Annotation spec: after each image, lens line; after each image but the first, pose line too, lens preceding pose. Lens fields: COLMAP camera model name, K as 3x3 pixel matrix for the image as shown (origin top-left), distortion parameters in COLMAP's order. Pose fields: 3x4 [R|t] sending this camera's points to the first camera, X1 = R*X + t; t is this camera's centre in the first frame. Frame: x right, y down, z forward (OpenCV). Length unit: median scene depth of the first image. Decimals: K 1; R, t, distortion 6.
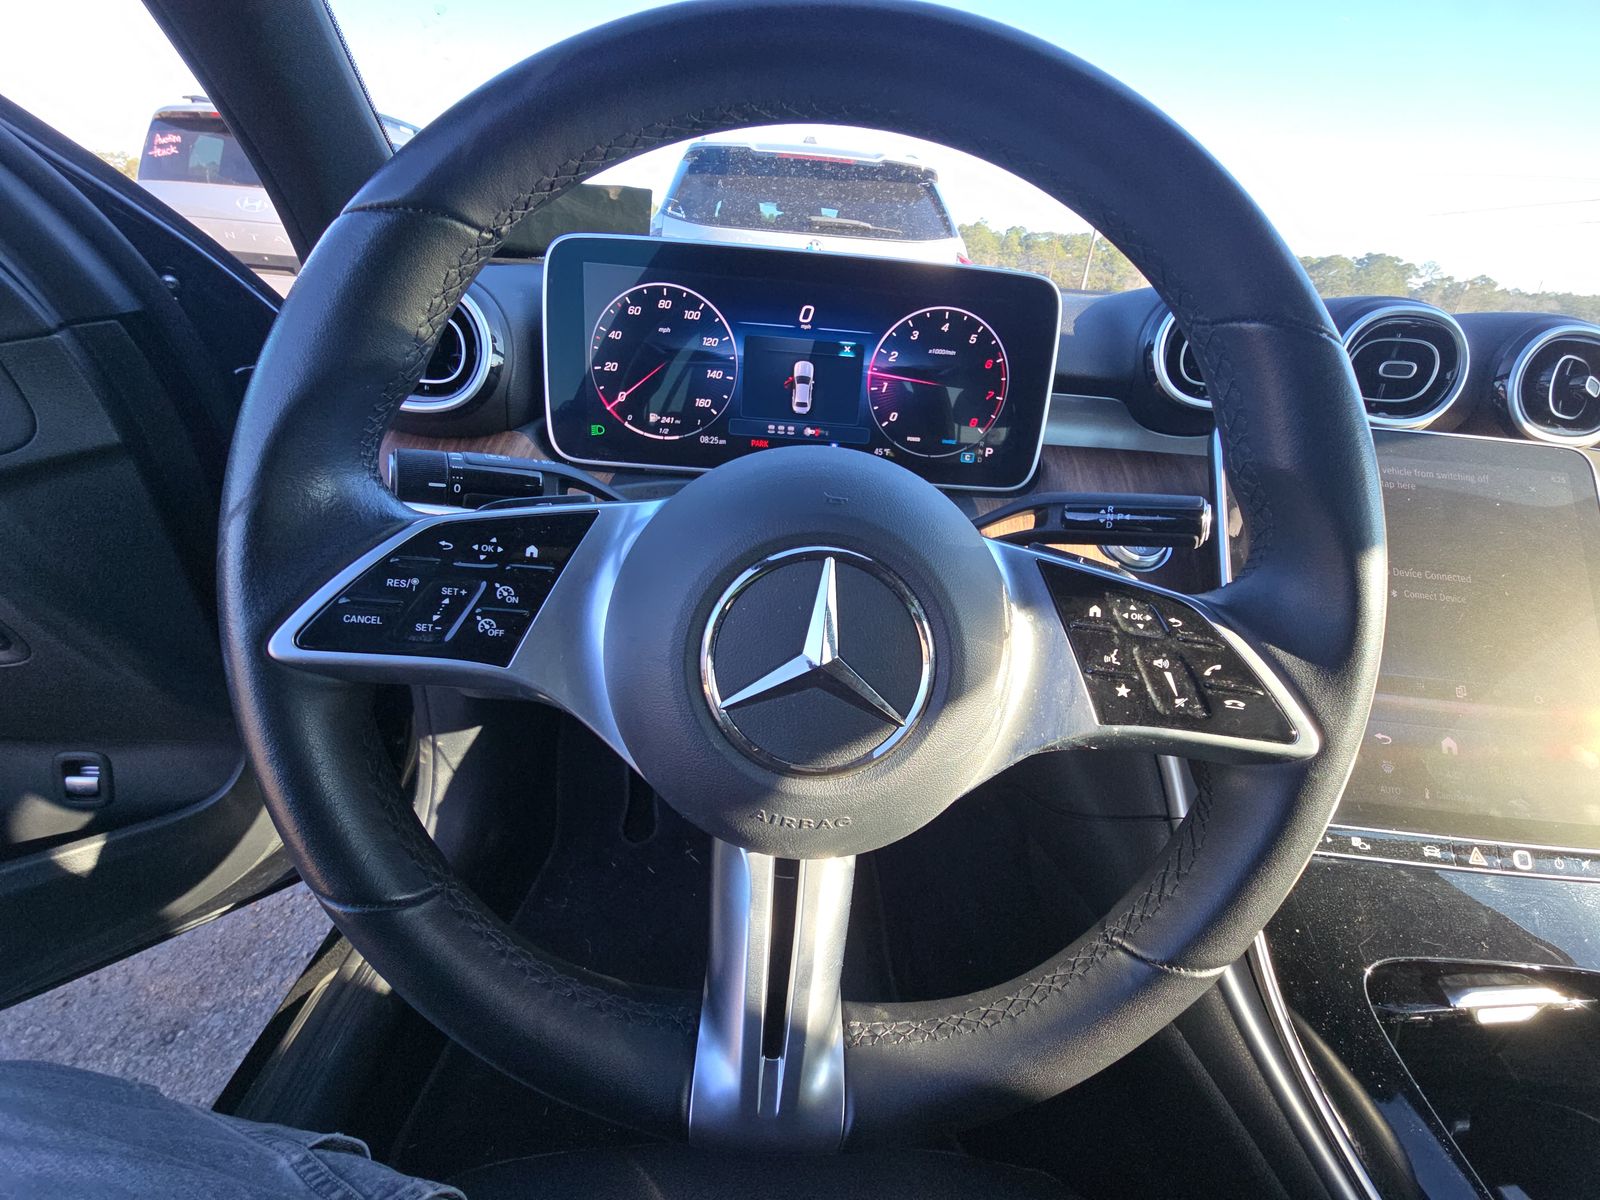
lens RADIAL K [[636.7, 0, 800.0], [0, 636.7, 600.0], [0, 0, 1]] dist [0.006947, -0.004371]
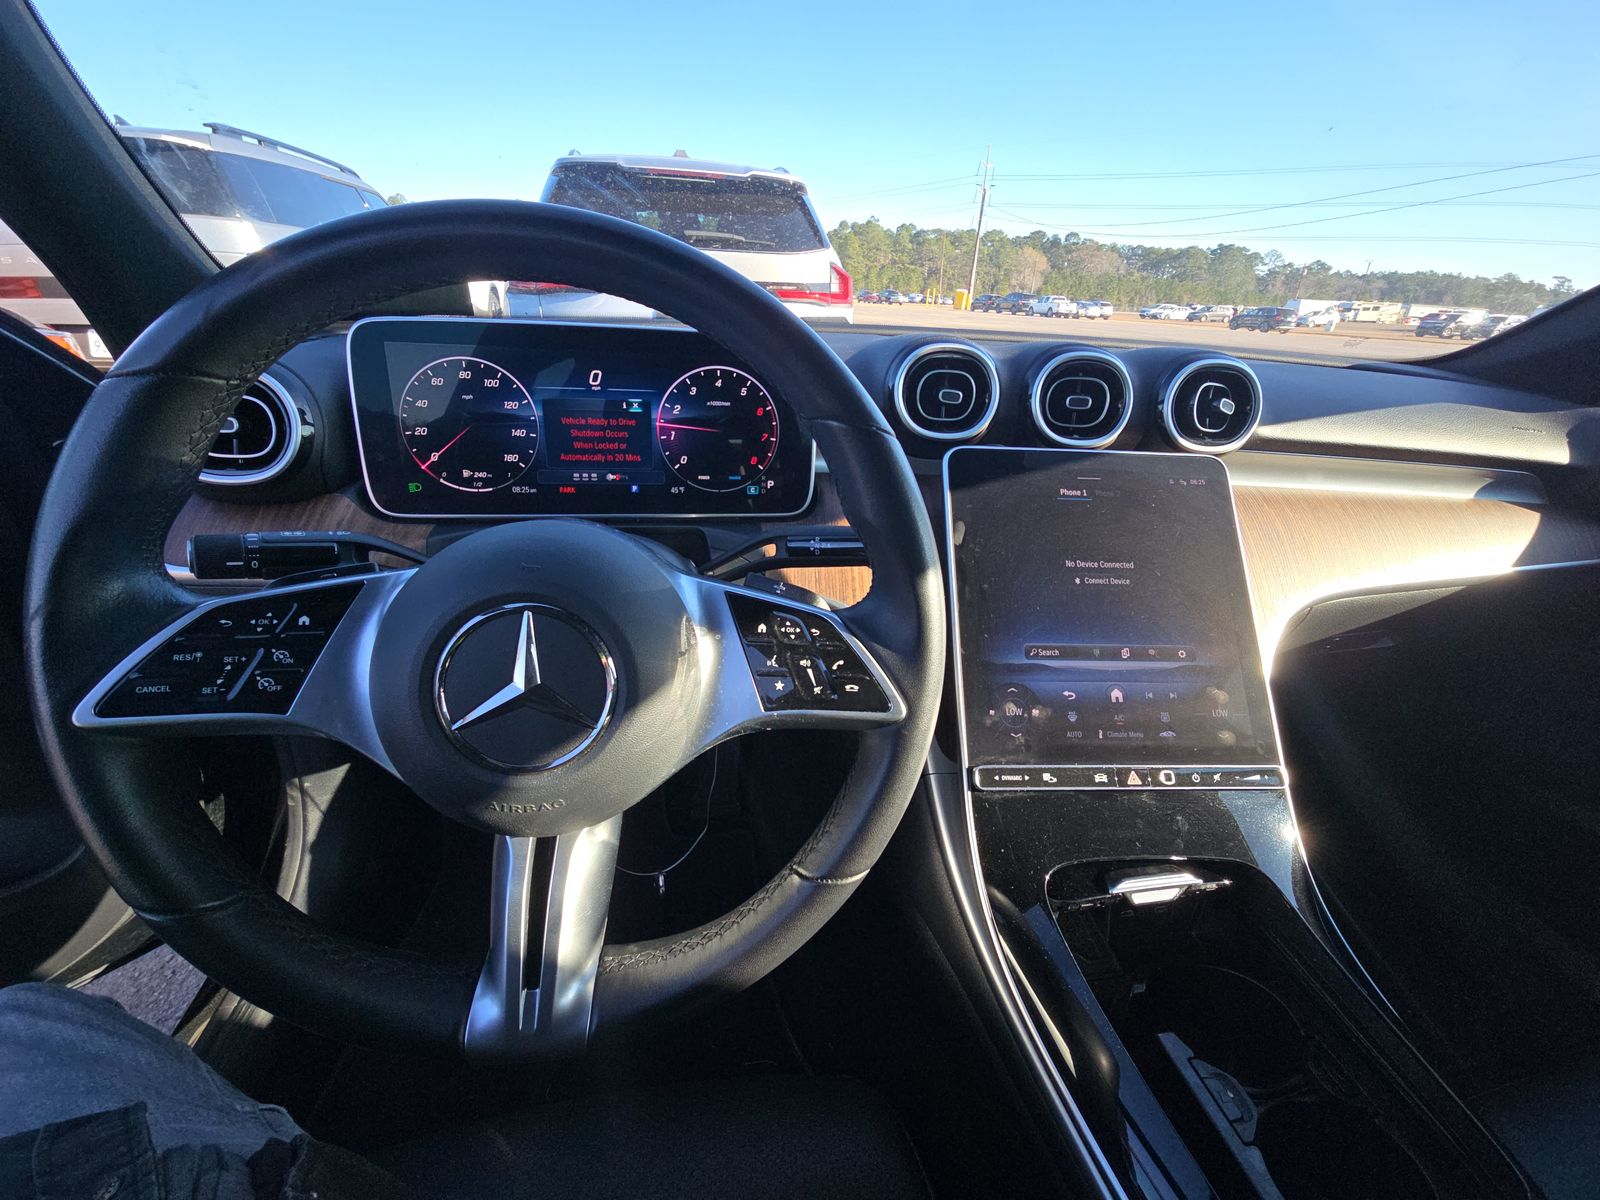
lens RADIAL K [[636.7, 0, 800.0], [0, 636.7, 600.0], [0, 0, 1]] dist [0.006947, -0.004371]
pose [[0.990400, -0.081440, 0.111694, 0.266231], [0.081238, 0.996674, 0.006369, -0.029105], [-0.111841, 0.002765, 0.993722, -0.233913]]
